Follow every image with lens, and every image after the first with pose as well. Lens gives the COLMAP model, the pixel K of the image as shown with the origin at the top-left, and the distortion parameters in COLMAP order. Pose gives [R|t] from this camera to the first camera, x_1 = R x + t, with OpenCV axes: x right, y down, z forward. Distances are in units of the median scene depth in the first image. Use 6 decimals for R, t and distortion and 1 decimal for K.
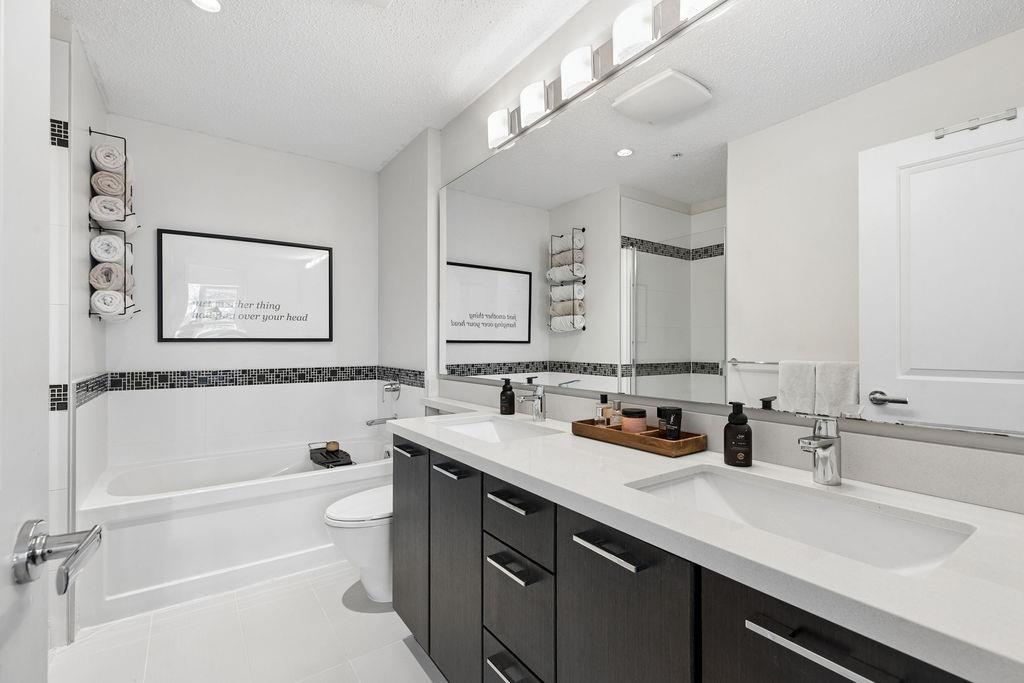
lens RADIAL K [[461.6, 0, 515.1], [0, 461.6, 343.8], [0, 0, 1]] dist [0.000232, -0.000301]
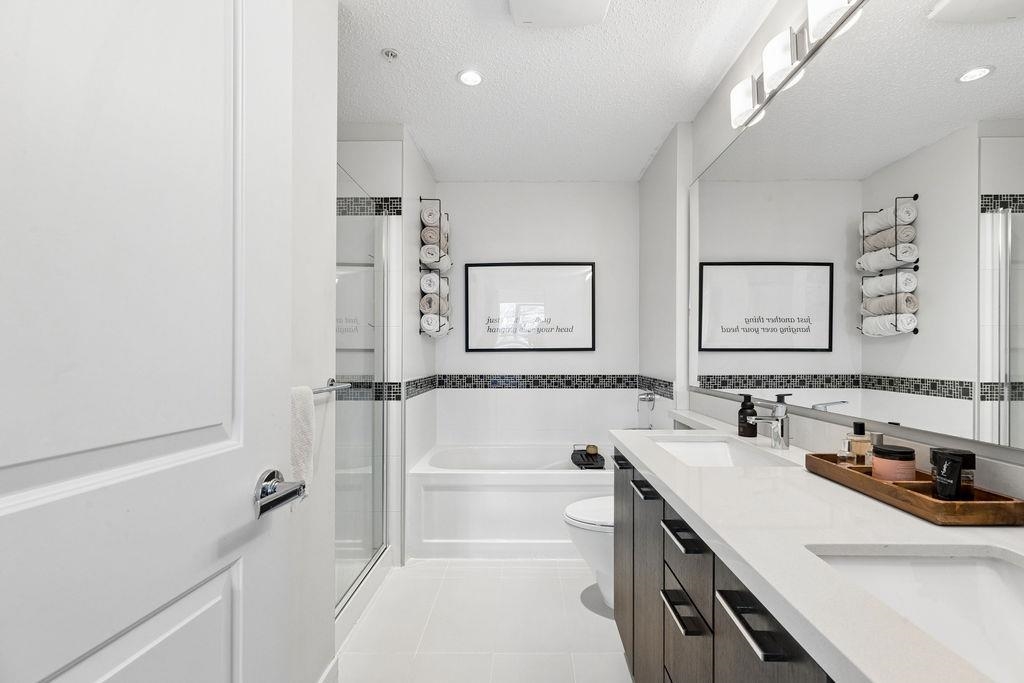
lens RADIAL K [[464.2, 0, 514.4], [0, 464.2, 351.8], [0, 0, 1]] dist [-0.000690, -0.000359]
pose [[0.805008, -0.002718, -0.593257, 0.103238], [0.002741, 0.999996, -0.000861, -0.002503], [0.593257, -0.000933, 0.805012, 0.040169]]
